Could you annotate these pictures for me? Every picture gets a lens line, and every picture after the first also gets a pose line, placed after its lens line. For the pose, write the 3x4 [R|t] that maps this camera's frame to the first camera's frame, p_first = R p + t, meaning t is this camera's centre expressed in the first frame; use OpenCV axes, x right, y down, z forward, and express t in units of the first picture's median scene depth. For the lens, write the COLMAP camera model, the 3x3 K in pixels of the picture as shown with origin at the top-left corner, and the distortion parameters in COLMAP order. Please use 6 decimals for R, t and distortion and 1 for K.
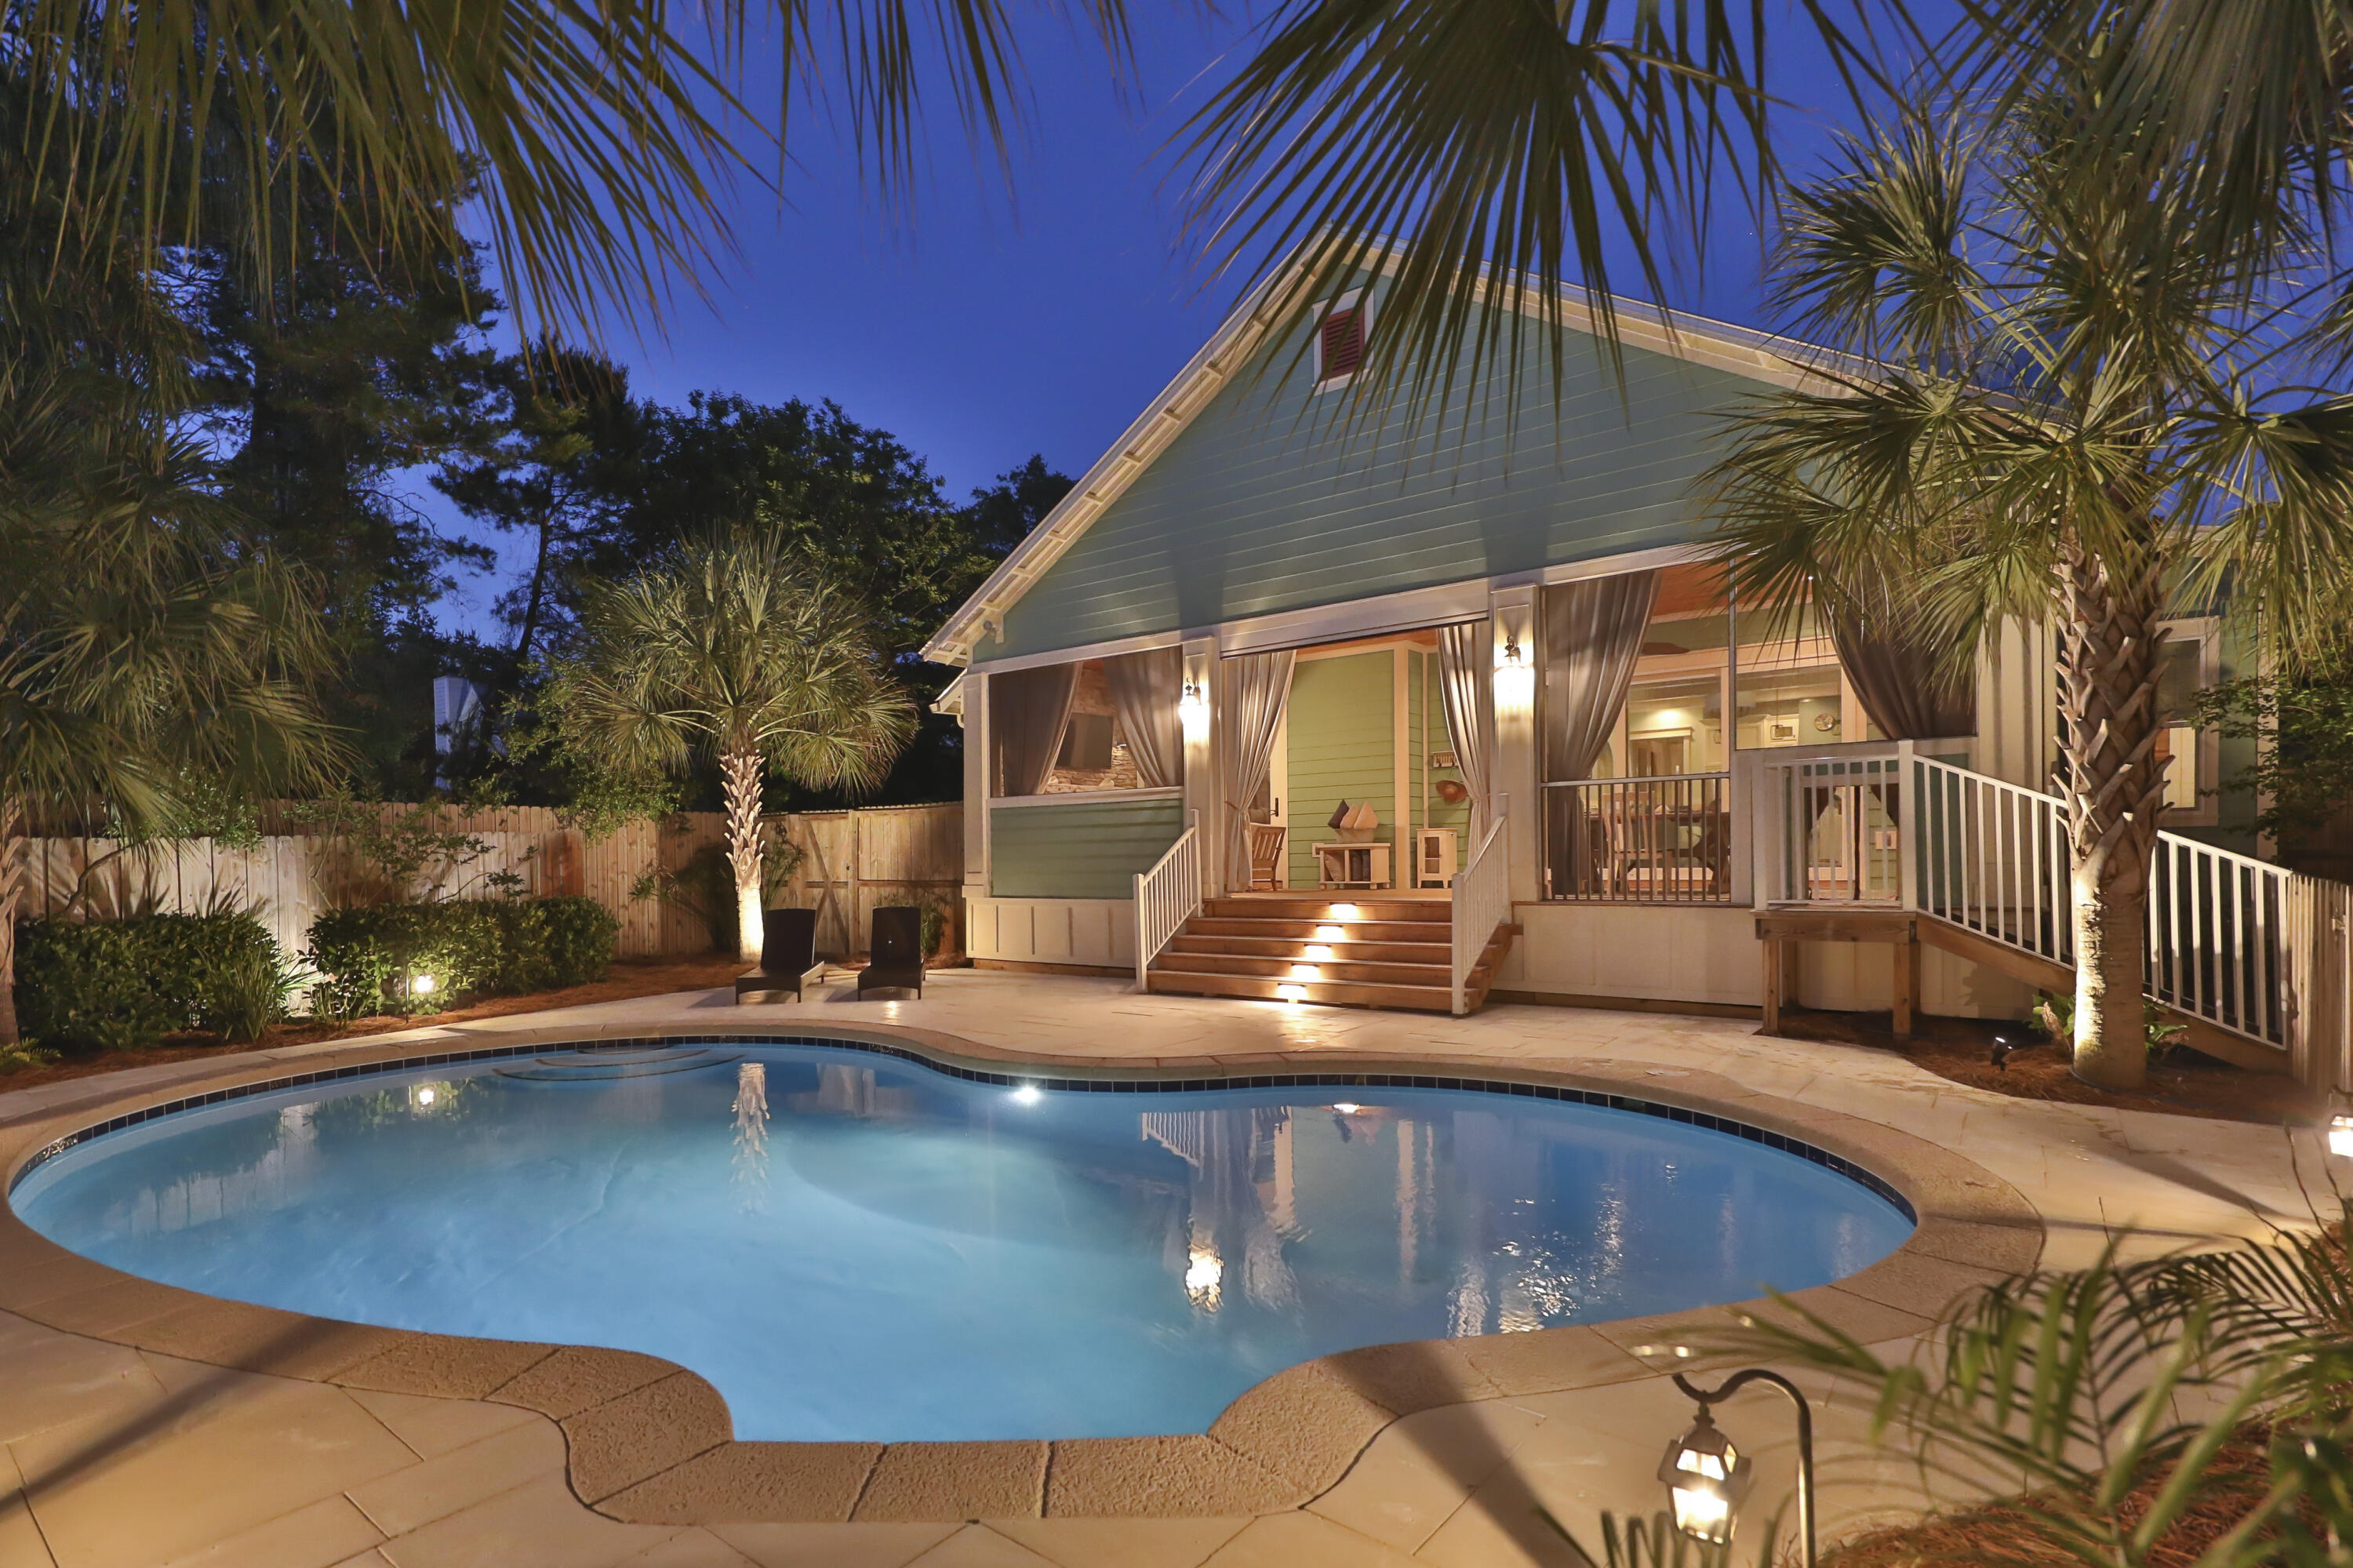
lens RADIAL K [[1113.1, 0, 1174.0], [0, 1113.1, 871.0], [0, 0, 1]] dist [0.001378, 0.000214]
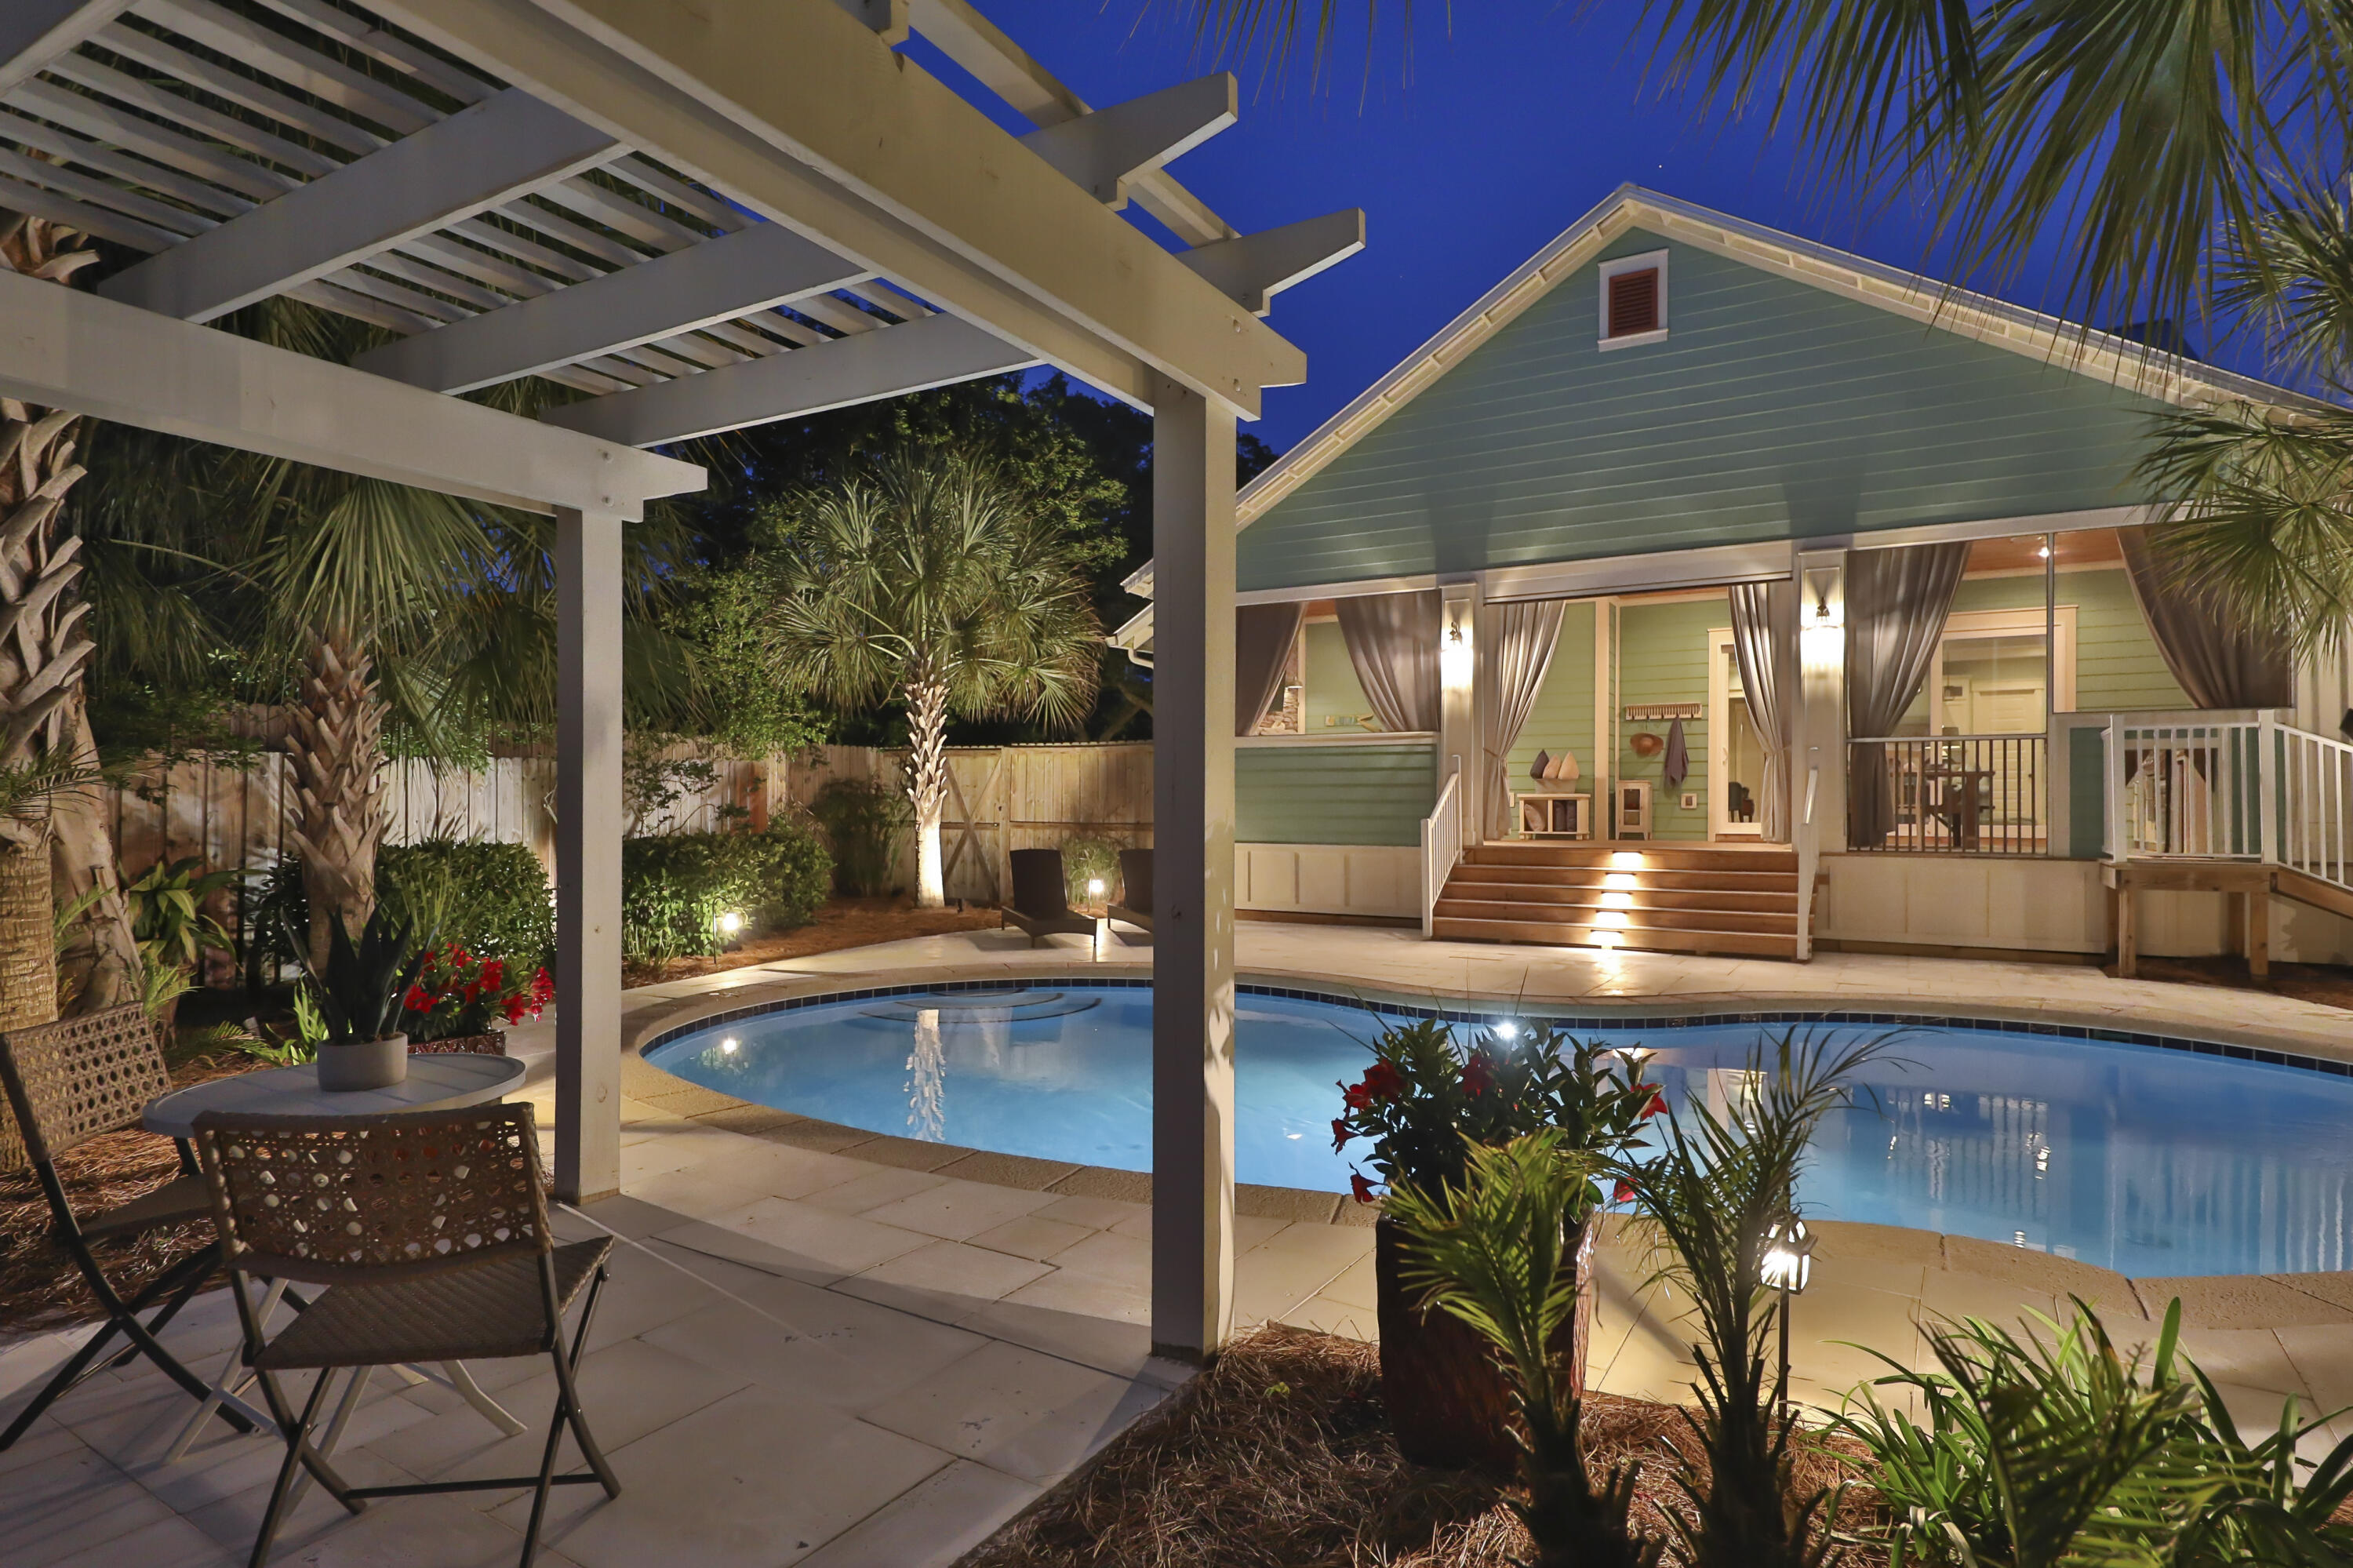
lens RADIAL K [[1216.4, 0, 1180.8], [0, 1216.4, 792.8], [0, 0, 1]] dist [-0.001215, -0.000448]
pose [[0.992348, 0.022589, 0.121390, -0.361815], [-0.019390, 0.999435, -0.027471, 0.012711], [-0.121942, 0.024907, 0.992225, -0.043326]]
